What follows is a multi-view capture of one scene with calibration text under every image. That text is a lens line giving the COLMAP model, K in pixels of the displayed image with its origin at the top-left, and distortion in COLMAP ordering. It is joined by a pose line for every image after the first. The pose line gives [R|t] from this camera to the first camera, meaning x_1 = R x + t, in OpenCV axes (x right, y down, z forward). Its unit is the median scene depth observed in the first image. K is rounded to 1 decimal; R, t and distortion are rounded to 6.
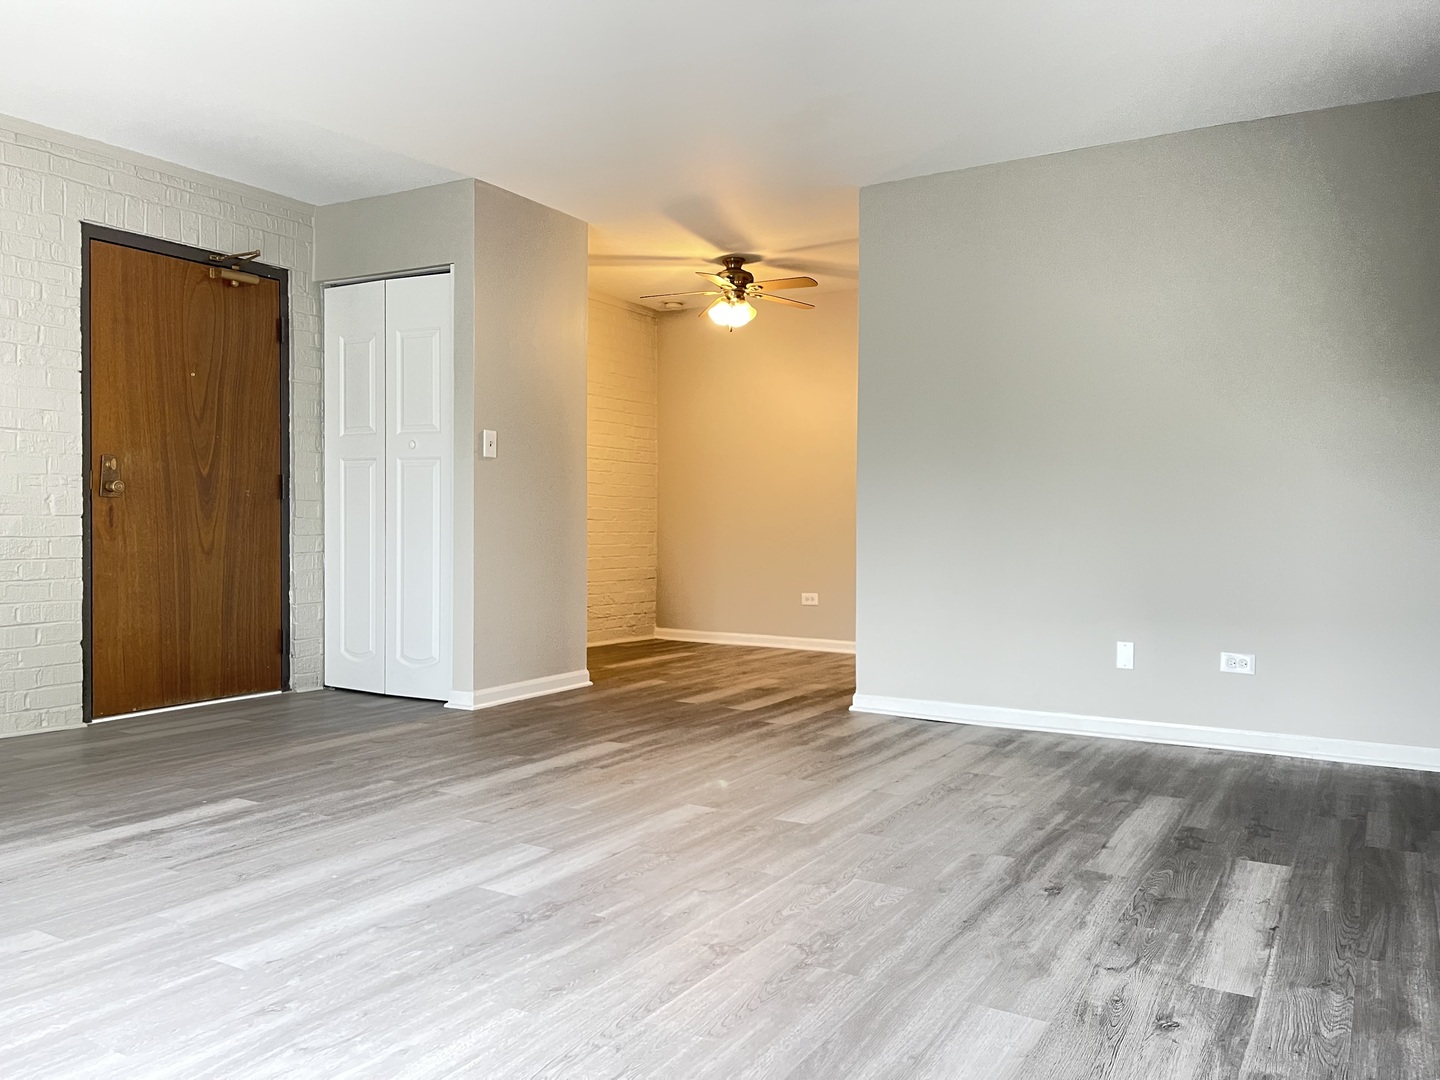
lens RADIAL K [[1100.3, 0, 720.0], [0, 1100.3, 540.0], [0, 0, 1]] dist [0.063531, -0.075444]
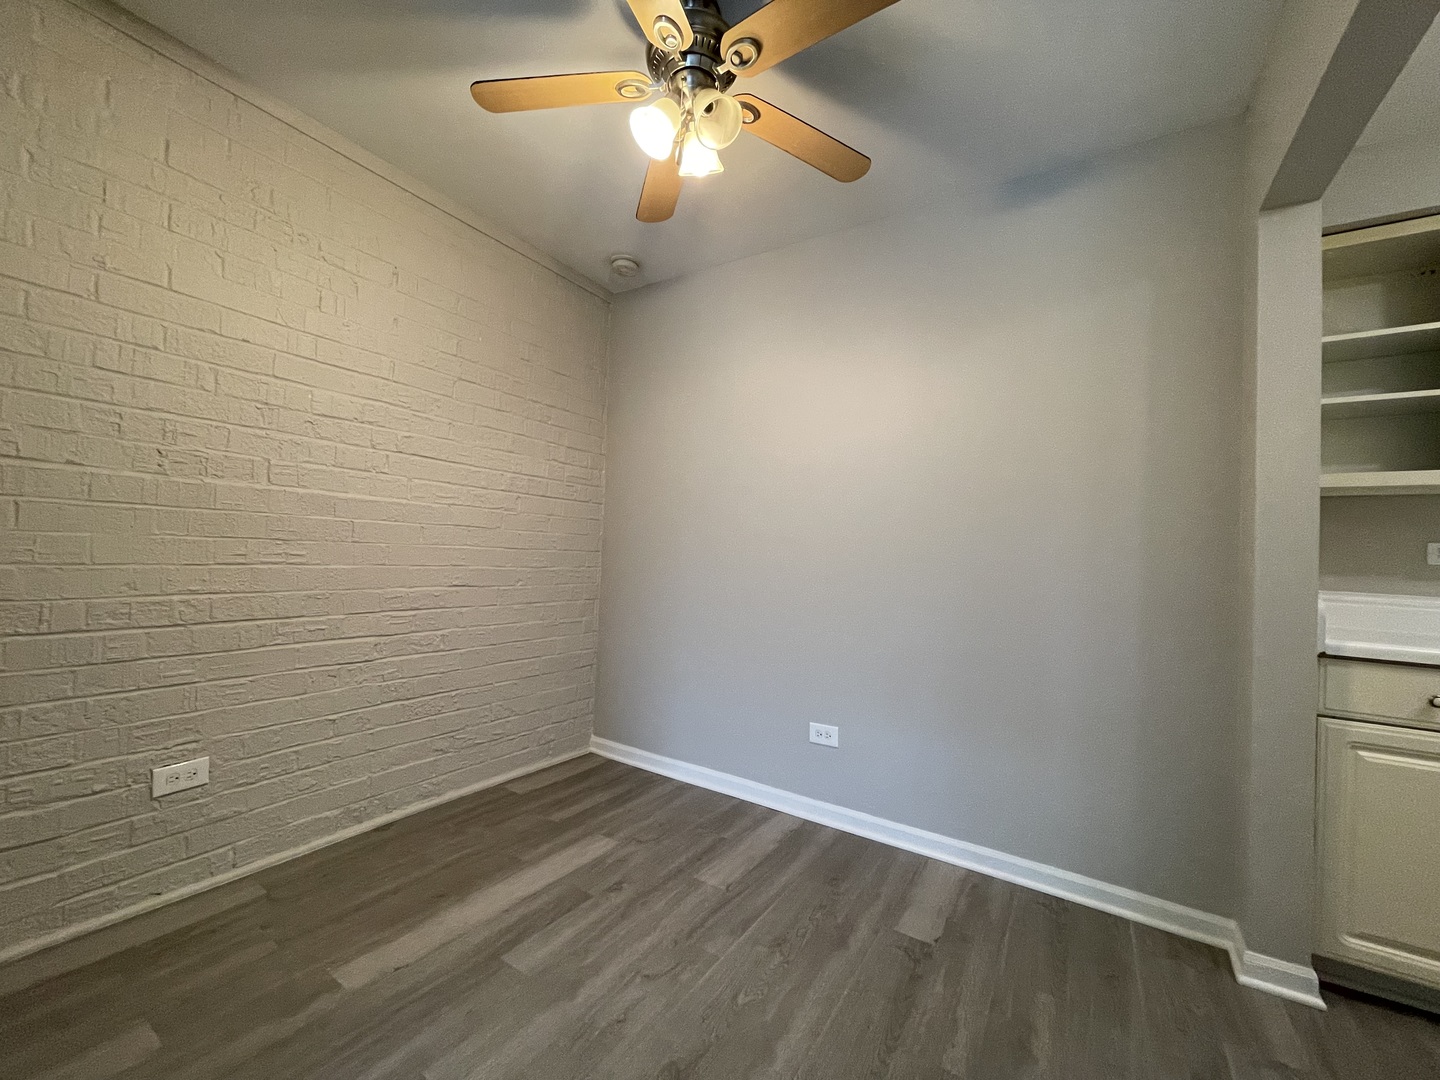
lens RADIAL K [[530.0, 0, 743.7], [0, 530.0, 551.1], [0, 0, 1]] dist [-0.000443, -0.000118]
pose [[0.999371, 0.033731, 0.010967, 0.077477], [-0.033308, 0.998770, -0.036725, -0.075954], [-0.012192, 0.036336, 0.999265, 1.686384]]
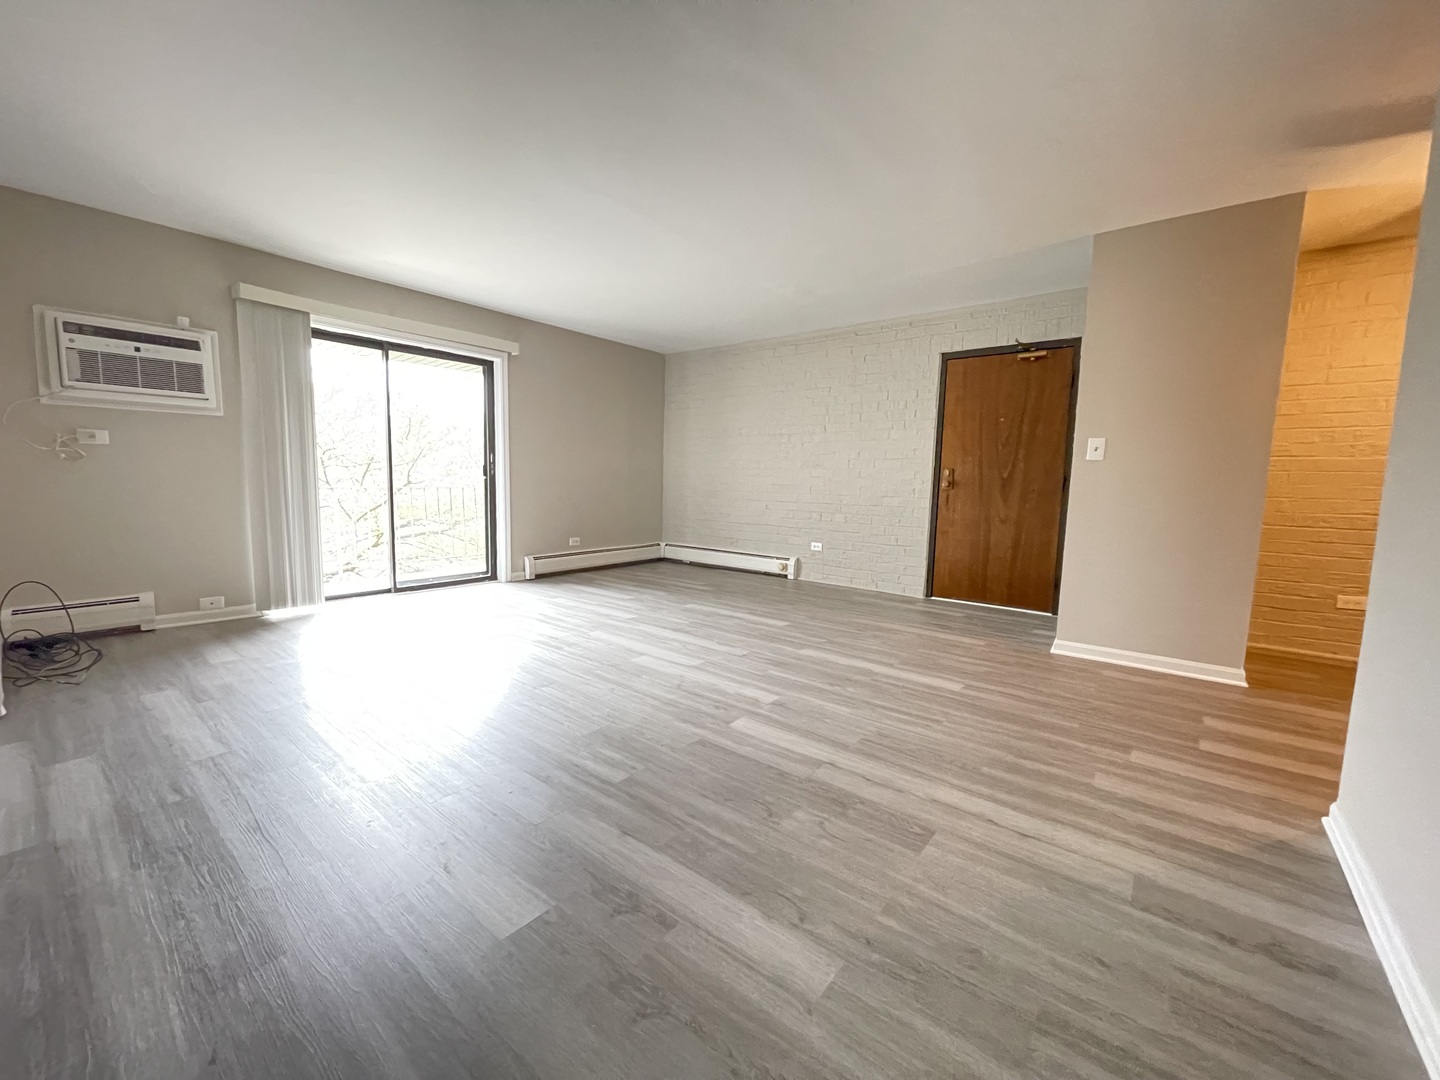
lens RADIAL K [[577.2, 0, 708.8], [0, 577.2, 539.8], [0, 0, 1]] dist [-0.001404, -0.000853]
pose [[-0.148154, 0.097367, -0.984160, 0.805786], [-0.039226, 0.993780, 0.104223, -0.058847], [0.988186, 0.054046, -0.143413, 1.086426]]
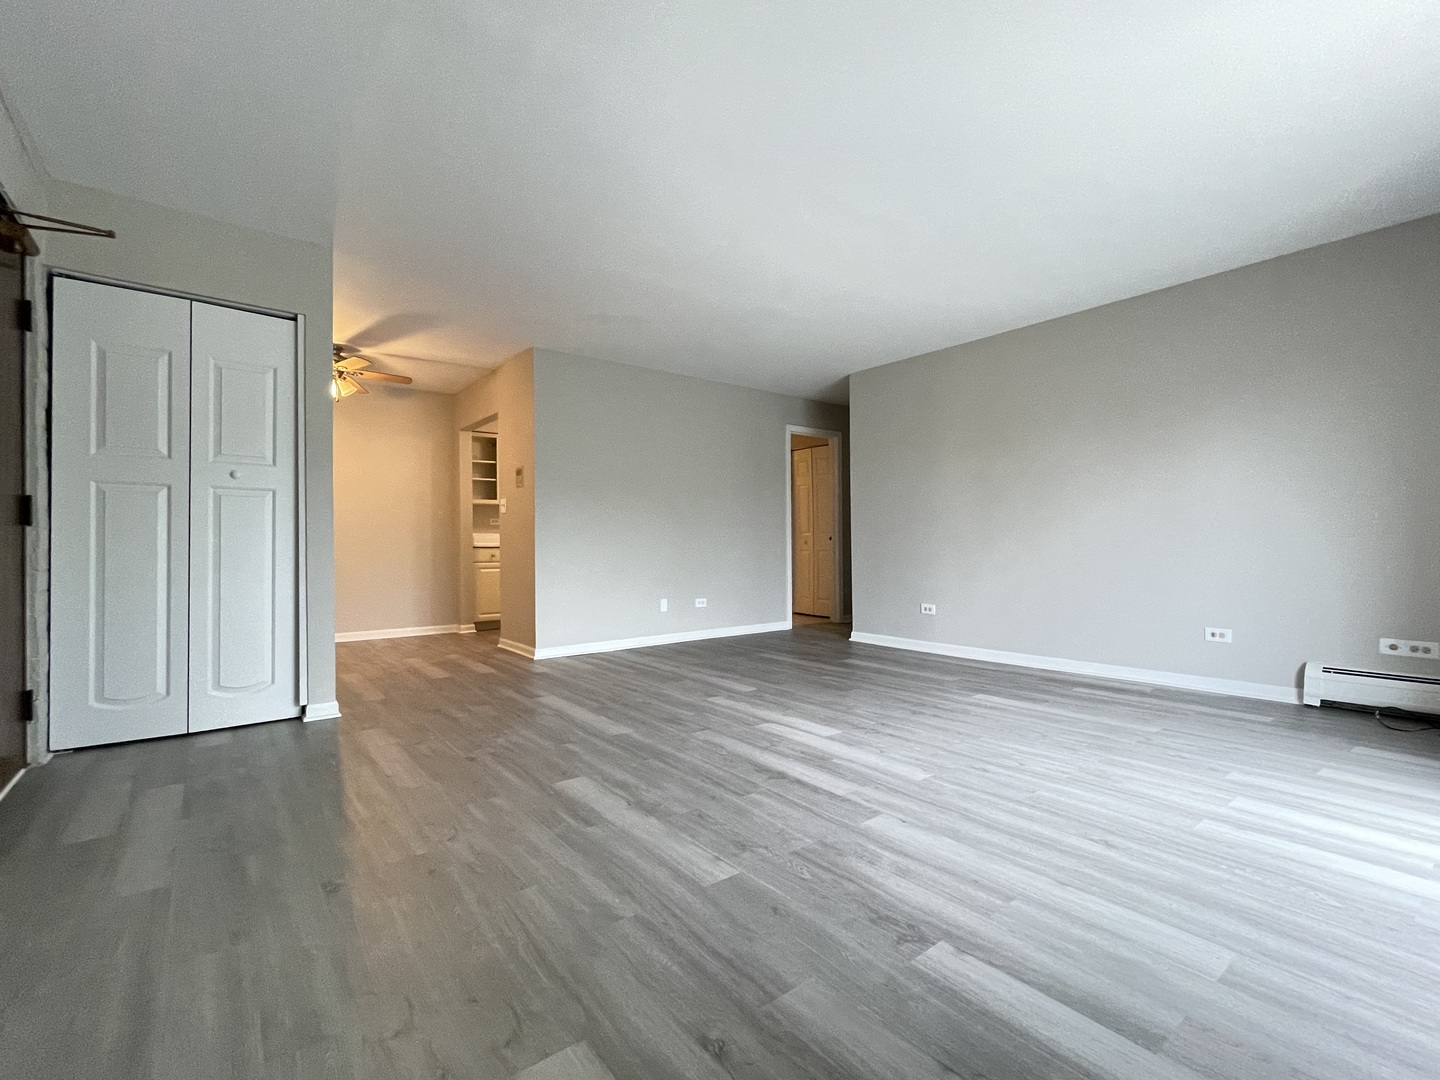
lens RADIAL K [[646.5, 0, 709.4], [0, 646.5, 536.1], [0, 0, 1]] dist [-0.000416, -0.000298]
pose [[0.365819, 0.001963, 0.930684, -1.111170], [0.024397, 0.999634, -0.011697, -0.020712], [-0.930366, 0.026985, 0.365637, 0.641548]]
